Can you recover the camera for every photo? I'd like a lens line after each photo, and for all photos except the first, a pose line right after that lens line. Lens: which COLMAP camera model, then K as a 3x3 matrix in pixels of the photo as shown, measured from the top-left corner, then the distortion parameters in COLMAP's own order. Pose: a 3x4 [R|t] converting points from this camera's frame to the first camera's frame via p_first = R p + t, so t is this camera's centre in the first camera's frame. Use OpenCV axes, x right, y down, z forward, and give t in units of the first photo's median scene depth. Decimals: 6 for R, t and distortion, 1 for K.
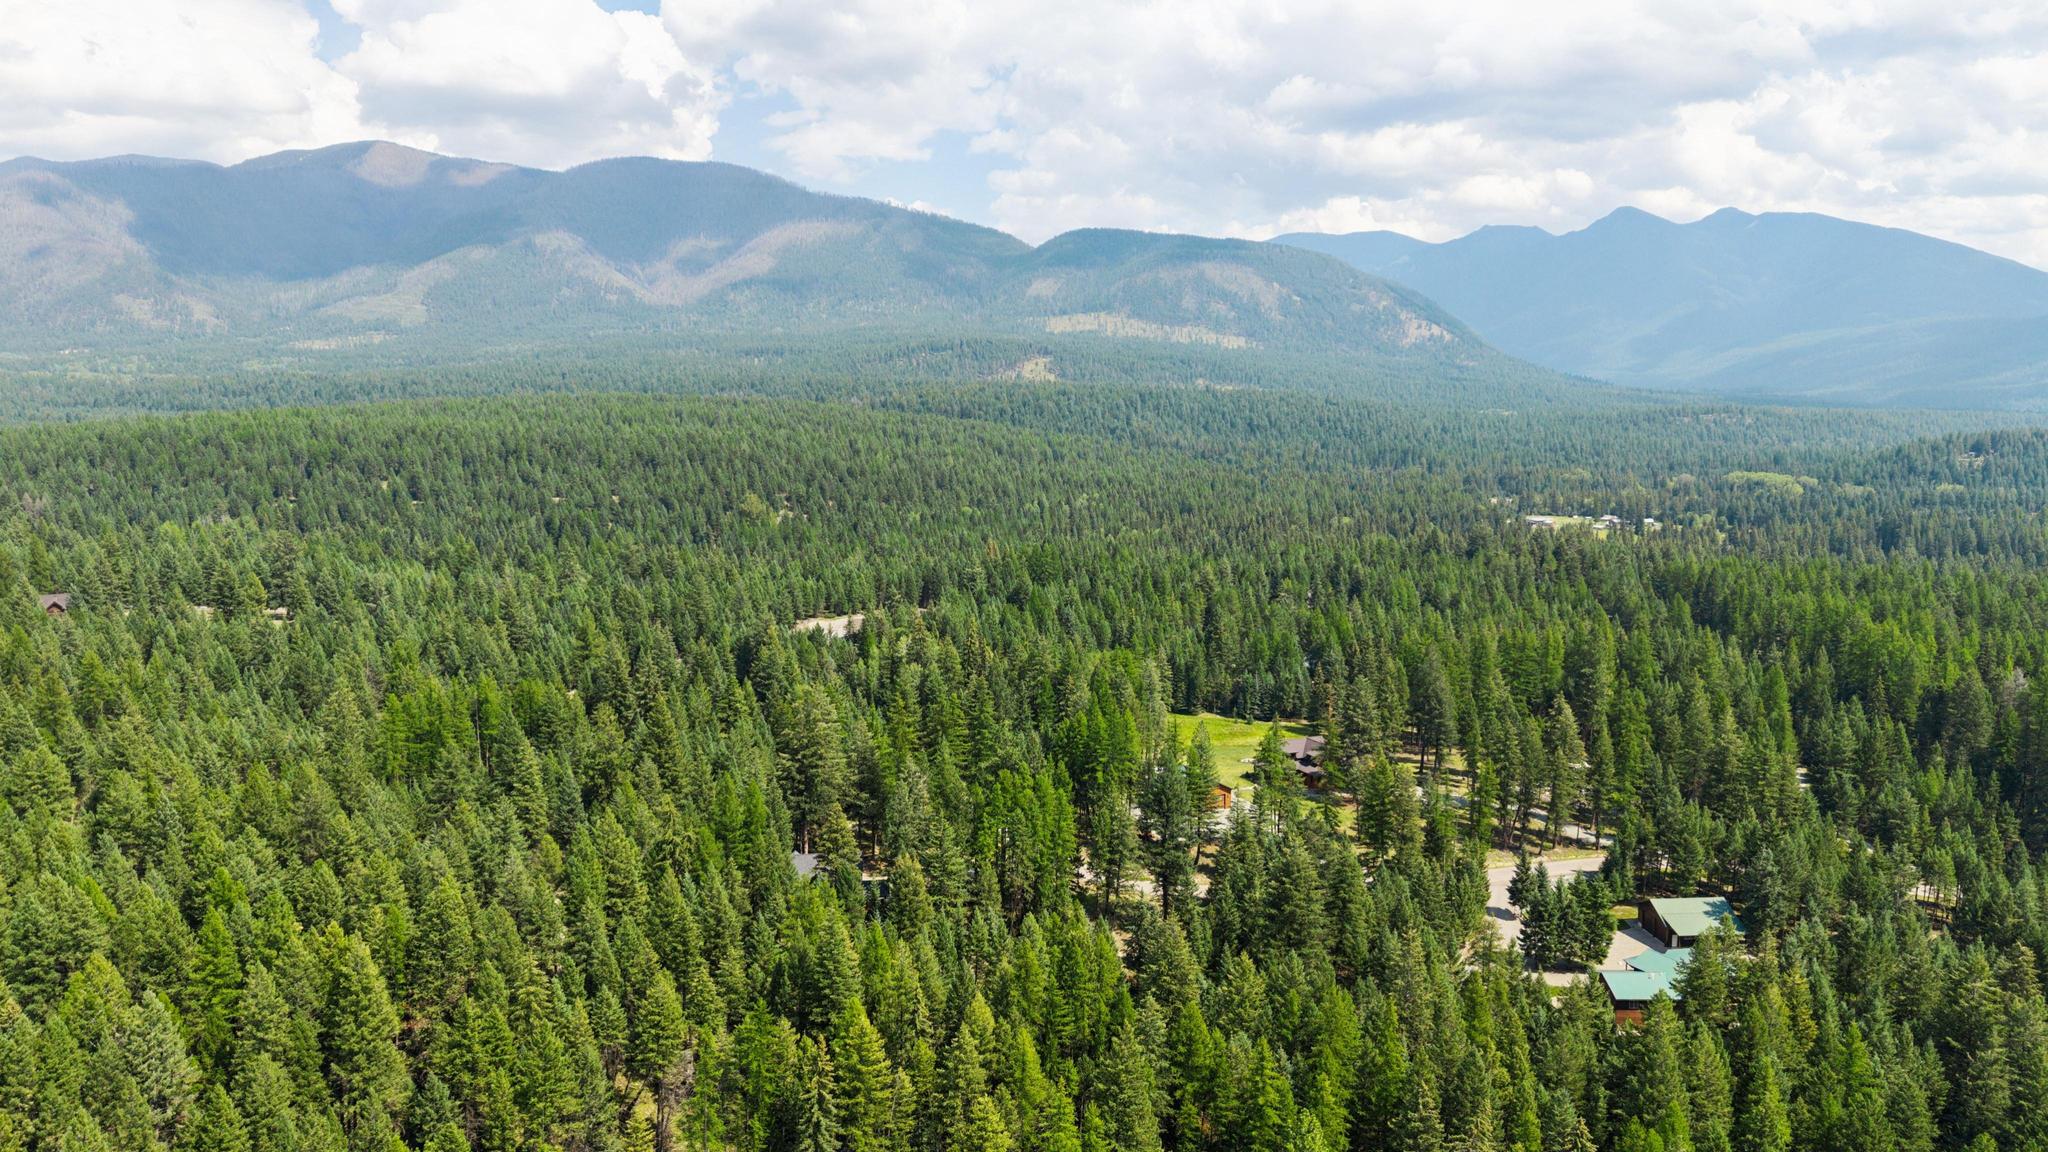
lens RADIAL K [[1377.0, 0, 1024.0], [0, 1377.0, 576.0], [0, 0, 1]] dist [0.036106, -0.032420]
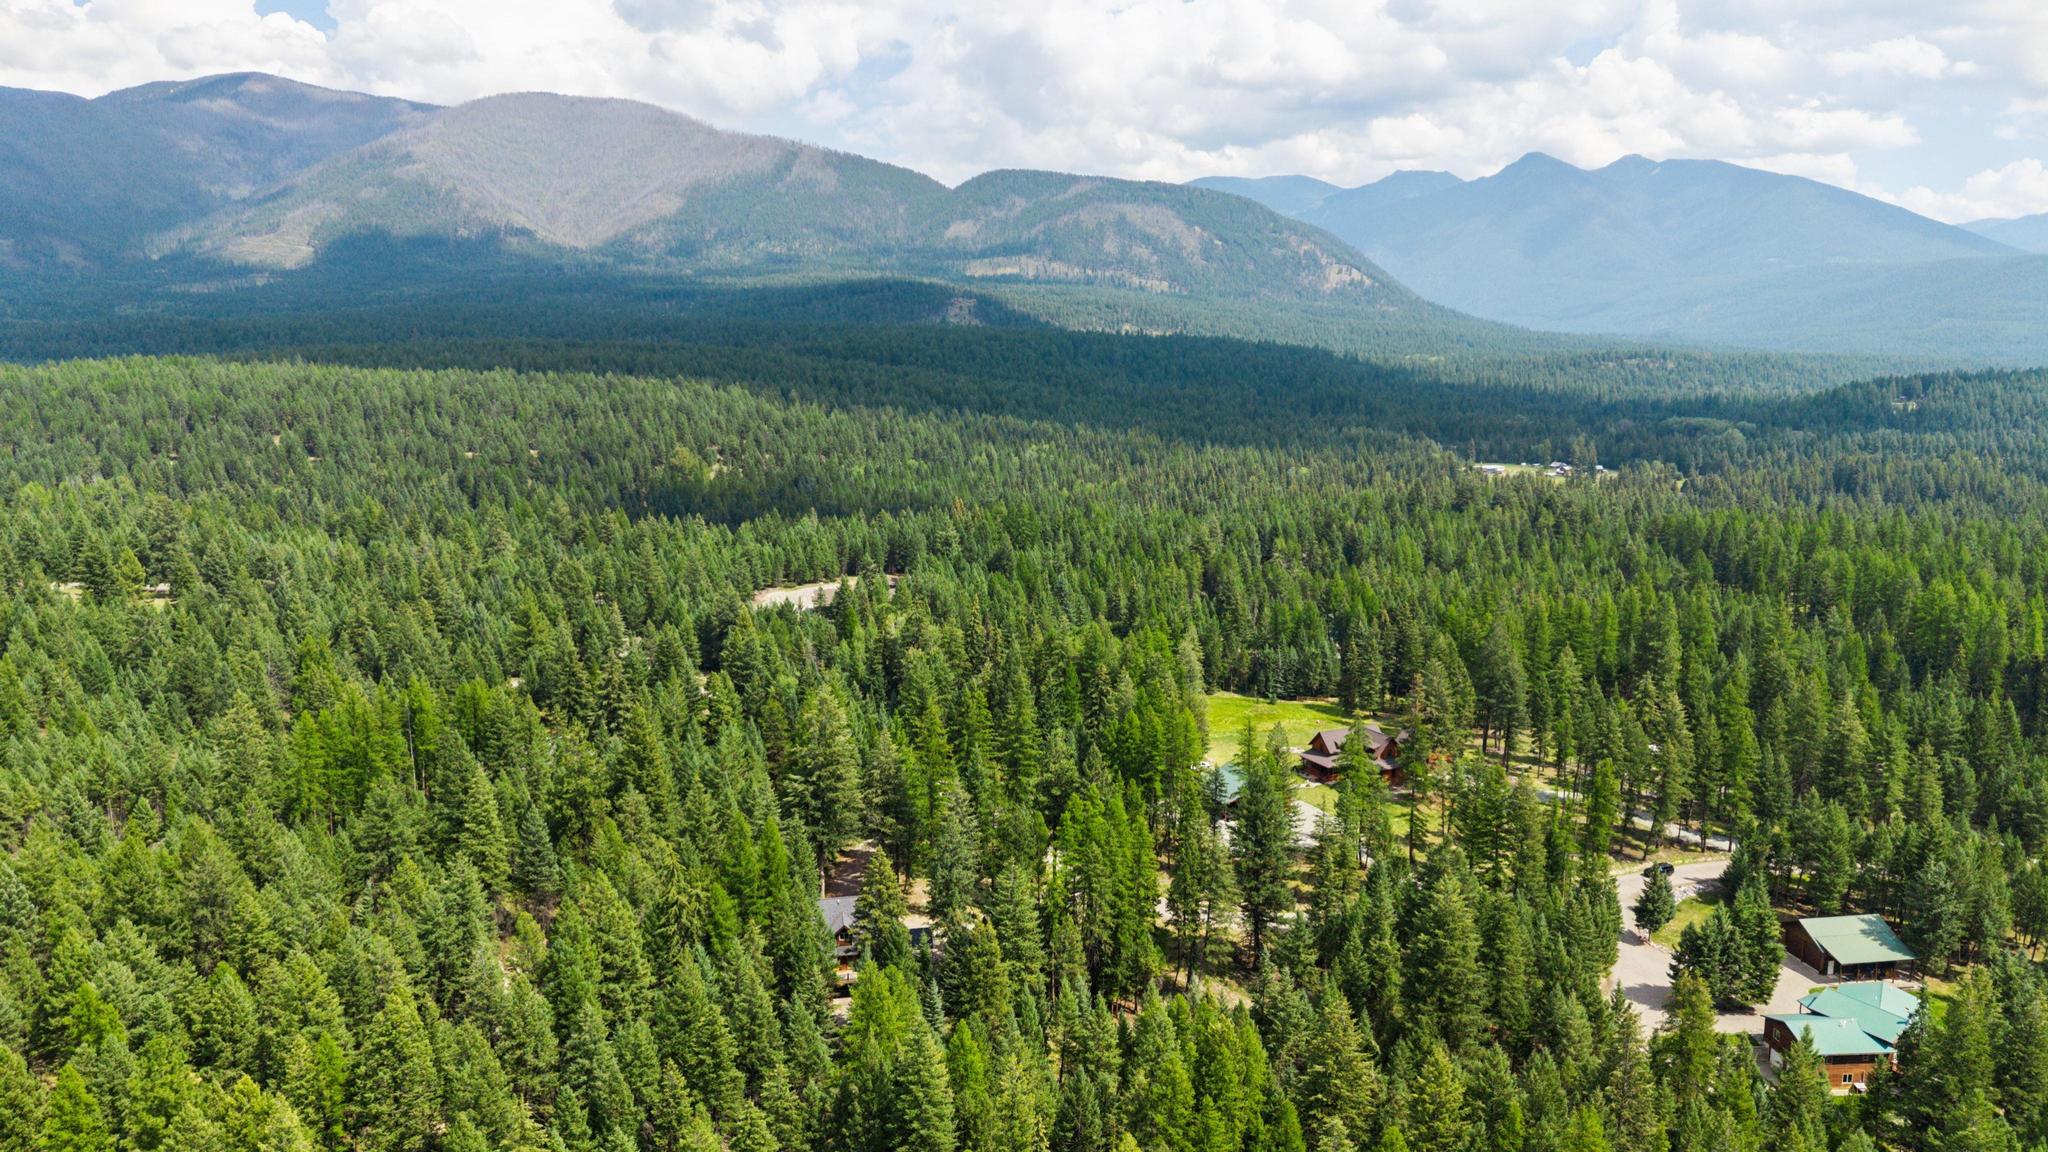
lens RADIAL K [[1377.0, 0, 1024.0], [0, 1377.0, 576.0], [0, 0, 1]] dist [0.036106, -0.032420]
pose [[0.998026, -0.012229, 0.061592, -0.059351], [0.009865, 0.999208, 0.038548, -0.014494], [-0.062015, -0.037864, 0.997357, 0.116299]]
